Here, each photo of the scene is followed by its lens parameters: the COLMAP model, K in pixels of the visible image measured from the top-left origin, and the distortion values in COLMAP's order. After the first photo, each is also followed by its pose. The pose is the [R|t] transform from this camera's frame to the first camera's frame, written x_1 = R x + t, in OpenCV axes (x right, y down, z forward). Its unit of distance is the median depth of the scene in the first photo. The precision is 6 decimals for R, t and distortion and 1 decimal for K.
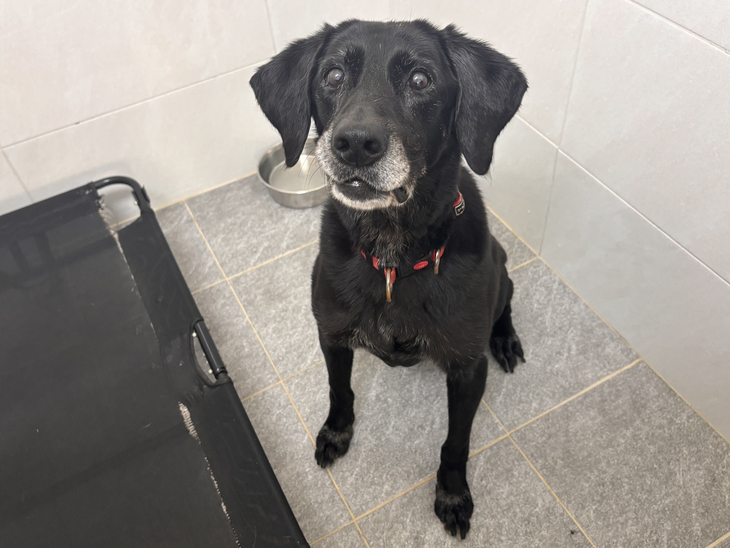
lens RADIAL K [[662.9, 0, 365.7], [0, 662.9, 273.7], [0, 0, 1]] dist [0.082724, 0.004869]
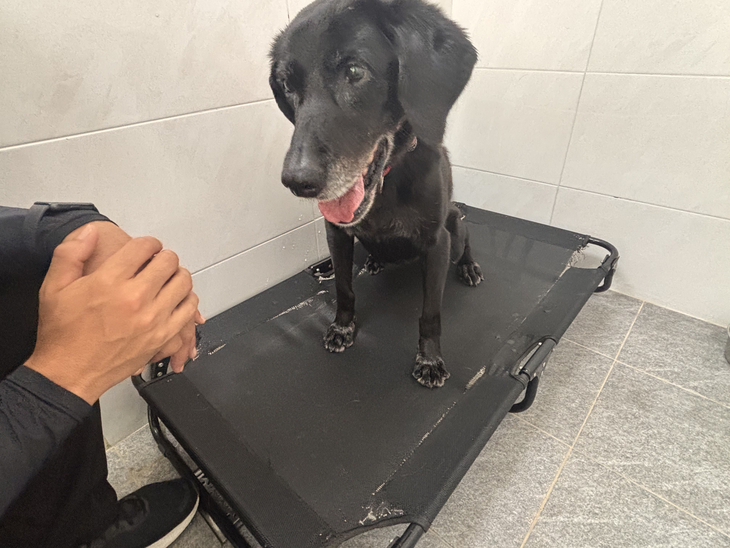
lens RADIAL K [[381.2, 0, 366.0], [0, 381.2, 273.6], [0, 0, 1]] dist [0.002043, 0.001057]
pose [[0.333681, 0.551273, -0.764693, 0.066086], [-0.679543, 0.702881, 0.210187, 0.058870], [0.653359, 0.449507, 0.609152, 0.280458]]
